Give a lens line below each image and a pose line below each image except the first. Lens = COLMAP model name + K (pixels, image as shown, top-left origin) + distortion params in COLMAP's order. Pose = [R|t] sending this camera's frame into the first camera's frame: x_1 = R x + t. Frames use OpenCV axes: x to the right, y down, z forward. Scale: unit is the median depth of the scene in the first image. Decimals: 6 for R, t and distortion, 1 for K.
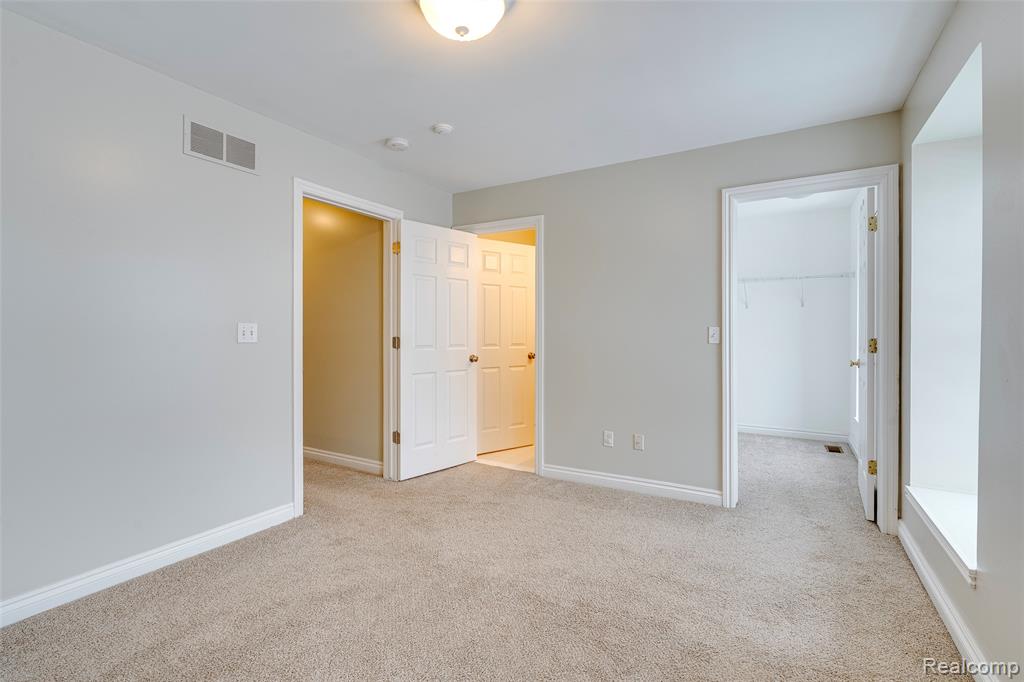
lens RADIAL K [[468.0, 0, 506.3], [0, 468.0, 338.5], [0, 0, 1]] dist [-0.003568, 0.000434]
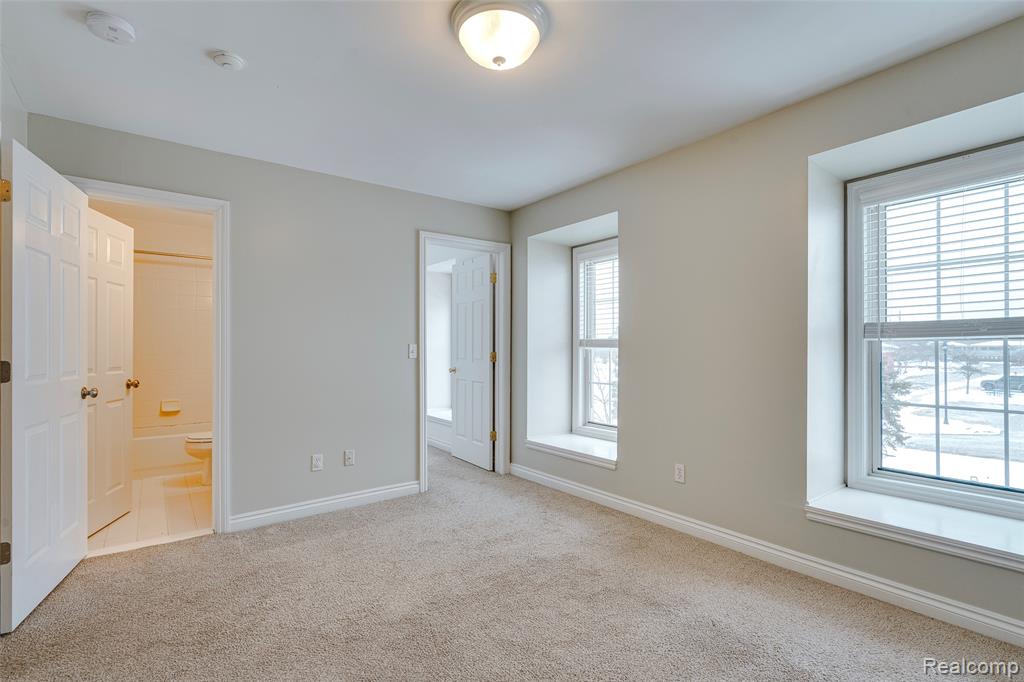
lens RADIAL K [[473.4, 0, 515.3], [0, 473.4, 350.7], [0, 0, 1]] dist [-0.012551, 0.000030]
pose [[0.374866, -0.009174, 0.927034, -0.589155], [0.016636, 0.999857, 0.003167, -0.007496], [-0.926930, 0.014235, 0.374965, 0.315451]]
